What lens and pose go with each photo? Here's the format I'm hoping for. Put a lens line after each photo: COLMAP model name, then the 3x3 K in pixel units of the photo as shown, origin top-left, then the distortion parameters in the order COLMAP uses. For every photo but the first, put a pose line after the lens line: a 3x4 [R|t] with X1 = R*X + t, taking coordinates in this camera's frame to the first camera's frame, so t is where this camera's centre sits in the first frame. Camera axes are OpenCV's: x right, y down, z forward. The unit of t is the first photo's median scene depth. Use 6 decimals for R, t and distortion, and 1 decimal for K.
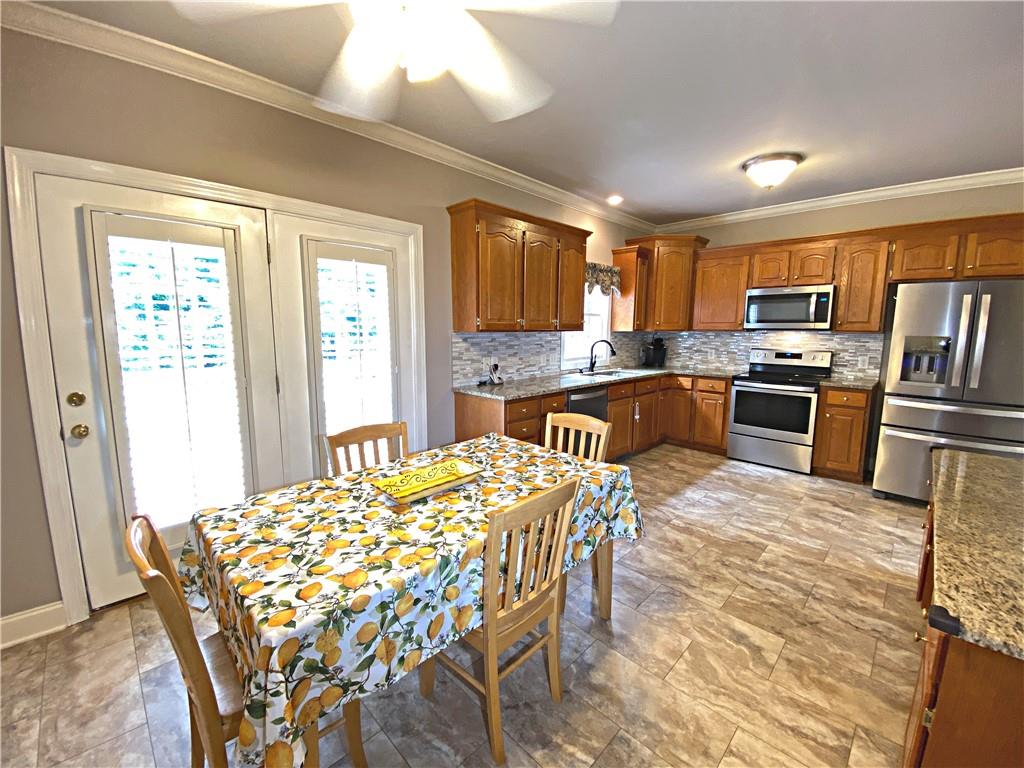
lens RADIAL K [[411.3, 0, 512.5], [0, 411.3, 381.5], [0, 0, 1]] dist [0.022948, -0.023310]
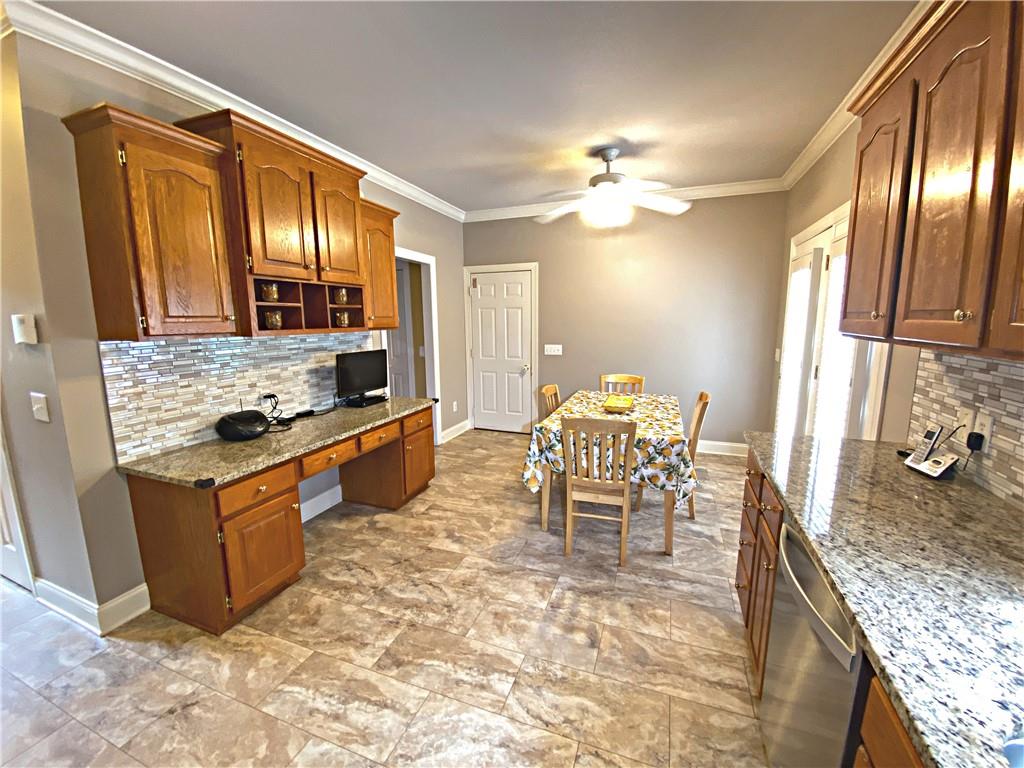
lens RADIAL K [[411.3, 0, 512.5], [0, 411.3, 381.5], [0, 0, 1]] dist [0.022948, -0.023310]
pose [[-0.910177, 0.065086, -0.409073, 0.431740], [-0.052081, 0.961759, 0.268899, -0.145913], [0.410932, 0.266051, -0.871982, 1.016607]]
